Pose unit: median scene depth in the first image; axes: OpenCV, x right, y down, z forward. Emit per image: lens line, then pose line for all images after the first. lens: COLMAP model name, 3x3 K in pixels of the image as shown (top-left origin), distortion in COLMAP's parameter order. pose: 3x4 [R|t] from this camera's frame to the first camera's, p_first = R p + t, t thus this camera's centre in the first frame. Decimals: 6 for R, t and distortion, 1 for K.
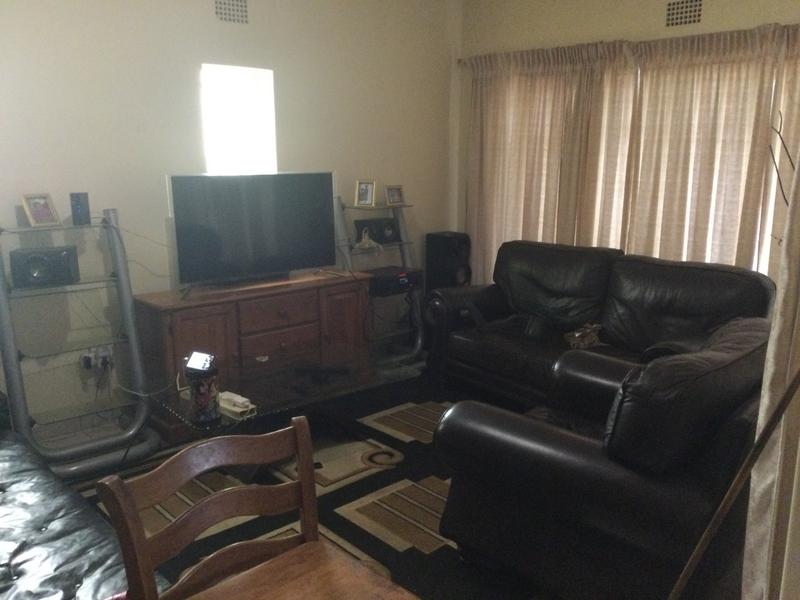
lens RADIAL K [[710.4, 0, 400.0], [0, 710.4, 300.0], [0, 0, 1]] dist [0.121452, -0.191632]
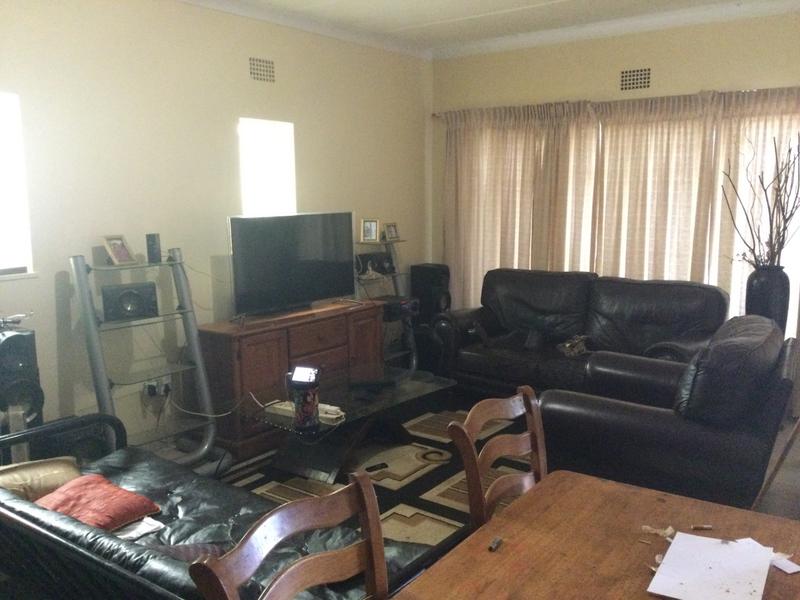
lens RADIAL K [[710.4, 0, 400.0], [0, 710.4, 300.0], [0, 0, 1]] dist [0.121452, -0.191632]
pose [[0.983675, -0.037016, 0.176108, -0.231890], [0.046784, 0.997569, -0.051640, 0.022662], [-0.173769, 0.059036, 0.983015, -0.117746]]
